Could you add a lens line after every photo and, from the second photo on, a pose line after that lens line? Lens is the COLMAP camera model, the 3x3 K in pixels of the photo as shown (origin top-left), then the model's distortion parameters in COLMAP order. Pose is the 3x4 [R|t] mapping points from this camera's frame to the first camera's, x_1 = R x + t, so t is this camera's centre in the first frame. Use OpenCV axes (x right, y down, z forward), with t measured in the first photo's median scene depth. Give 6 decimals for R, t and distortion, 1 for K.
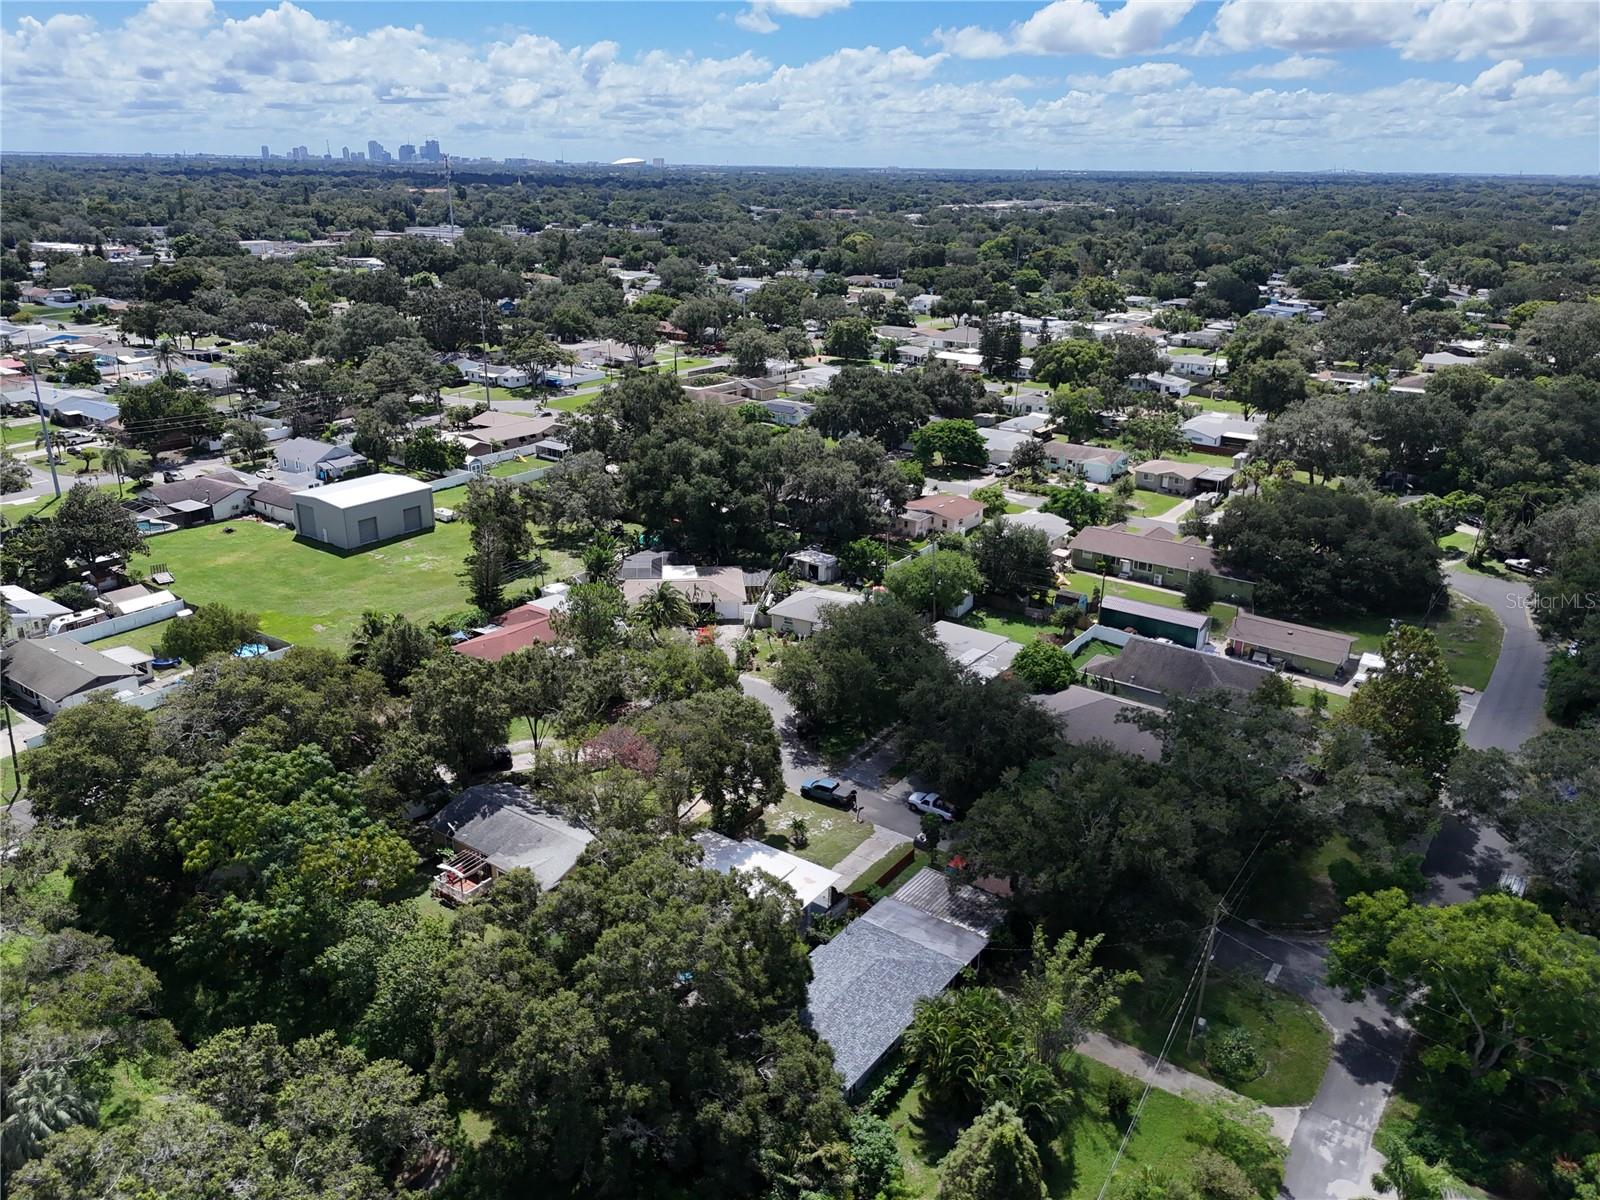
lens RADIAL K [[1179.6, 0, 804.1], [0, 1179.6, 602.4], [0, 0, 1]] dist [0.030676, -0.024123]
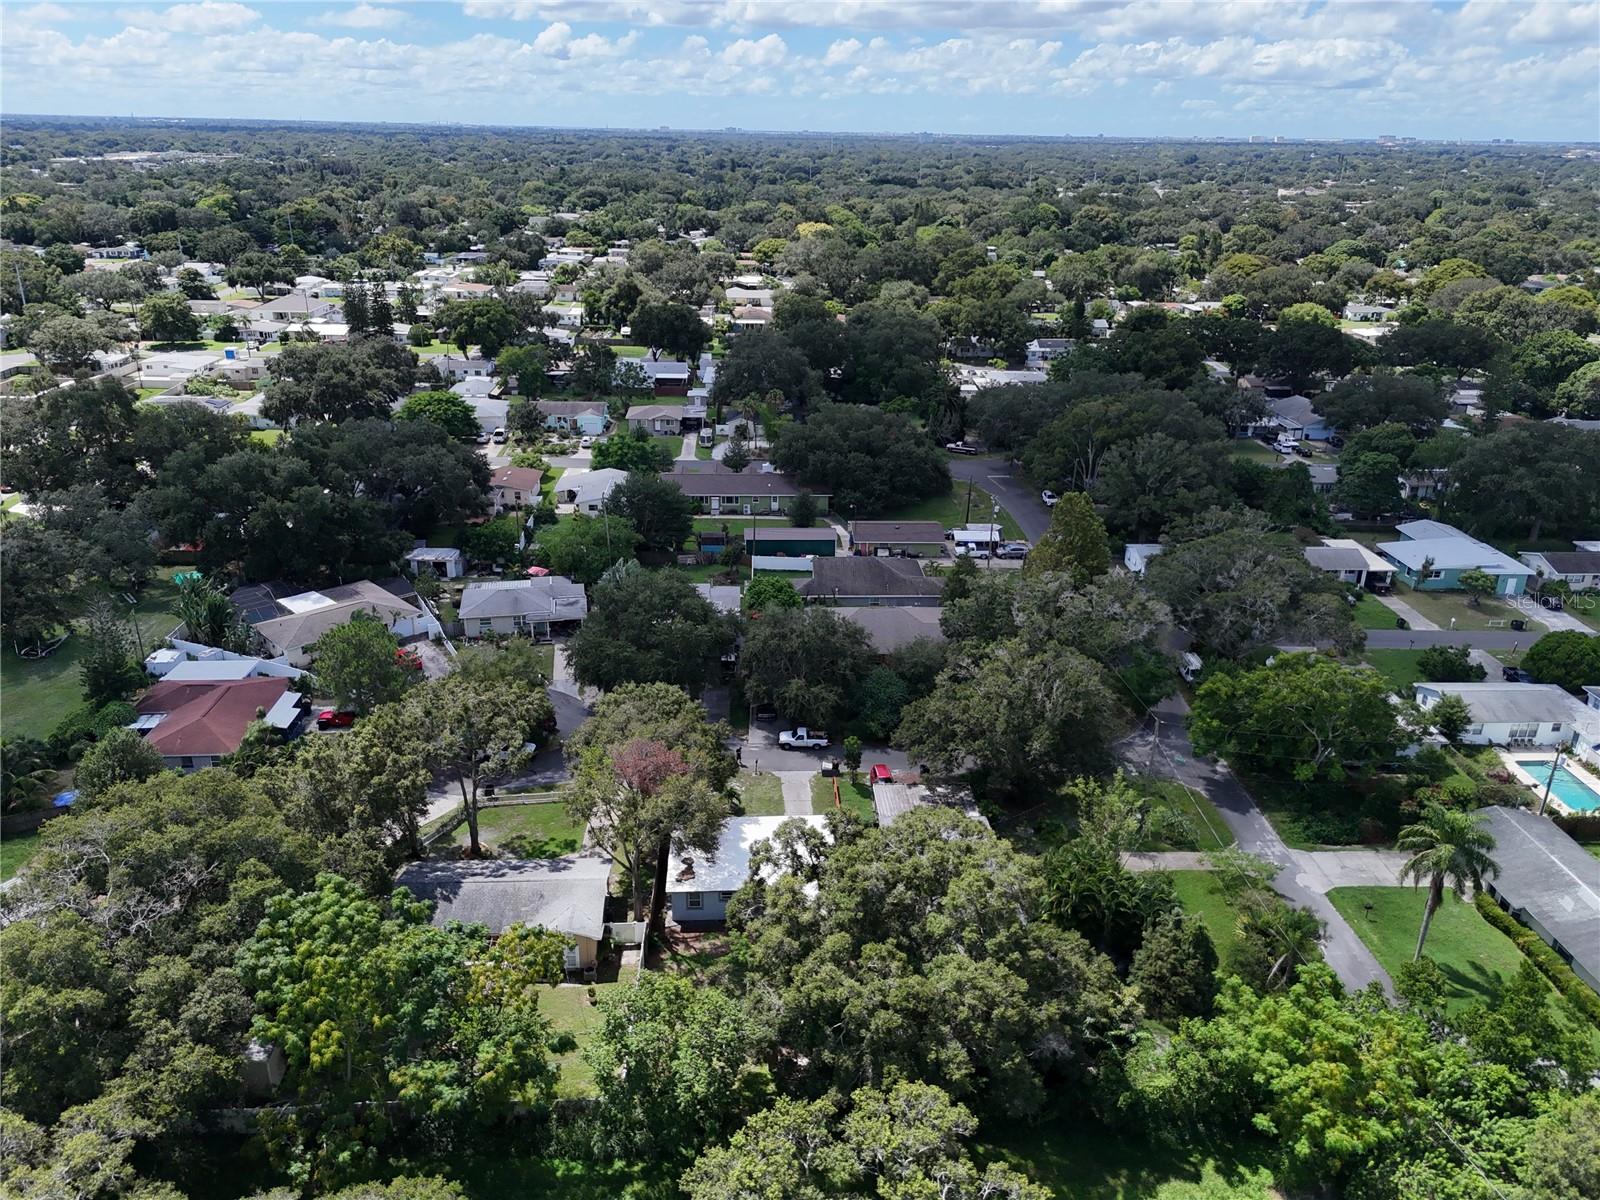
lens RADIAL K [[1179.6, 0, 804.7], [0, 1179.6, 600.4], [0, 0, 1]] dist [0.030676, -0.024123]
pose [[0.777495, -0.228785, 0.585798, -0.316720], [0.208094, 0.972600, 0.103660, -0.038779], [-0.593463, 0.041305, 0.803801, 0.092150]]
